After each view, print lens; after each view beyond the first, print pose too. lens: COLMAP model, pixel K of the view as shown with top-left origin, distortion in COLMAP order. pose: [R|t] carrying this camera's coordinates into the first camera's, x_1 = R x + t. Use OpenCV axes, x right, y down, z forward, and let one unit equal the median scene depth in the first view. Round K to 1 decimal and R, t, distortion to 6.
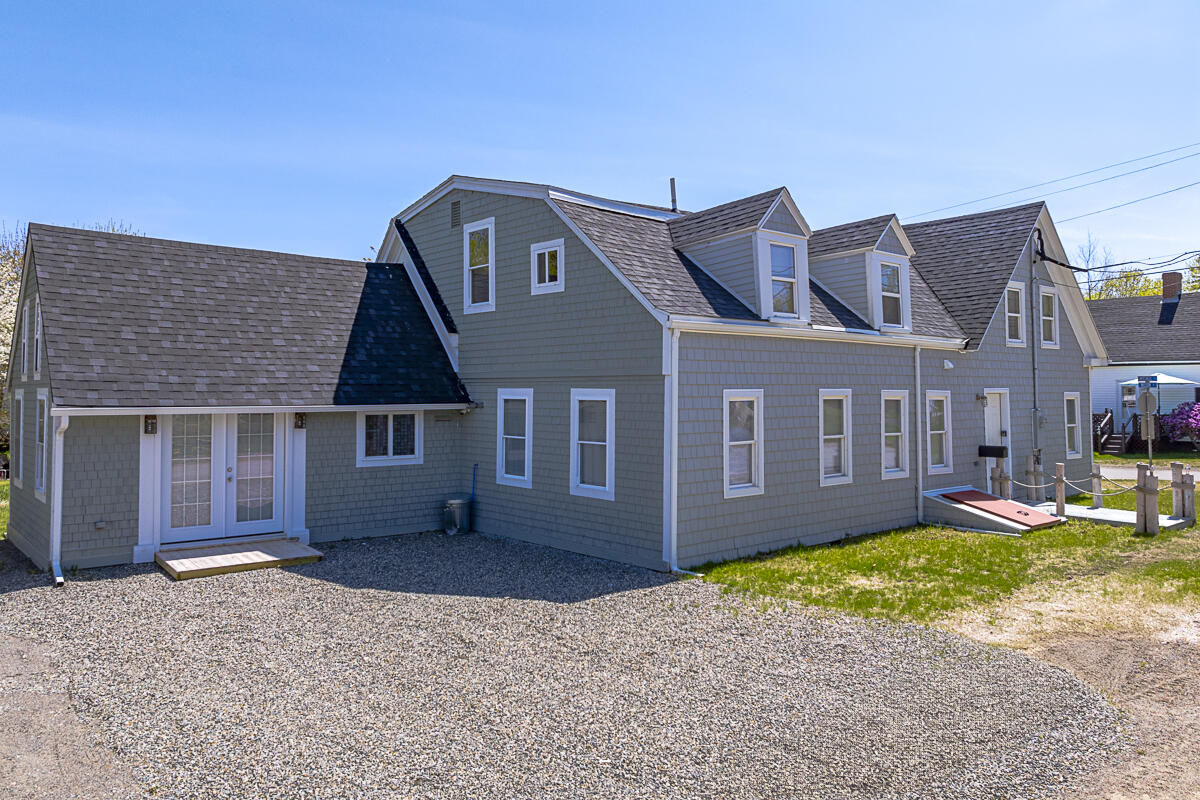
lens RADIAL K [[855.5, 0, 555.8], [0, 855.5, 385.1], [0, 0, 1]] dist [-0.011359, -0.005938]
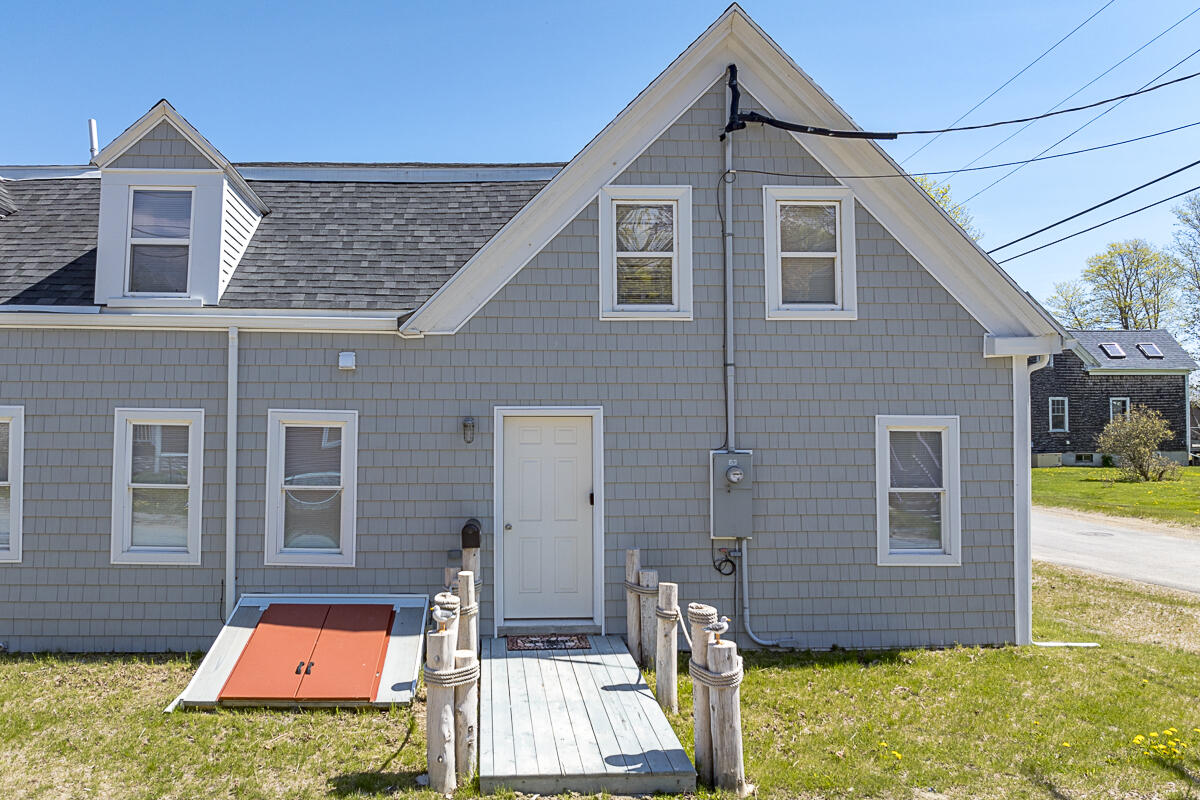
lens RADIAL K [[855.5, 0, 555.8], [0, 855.5, 385.1], [0, 0, 1]] dist [-0.011359, -0.005938]
pose [[0.801953, -0.016985, -0.597145, 1.075917], [-0.000145, 0.999590, -0.028628, 0.007753], [0.597387, 0.023045, 0.801622, 0.793529]]
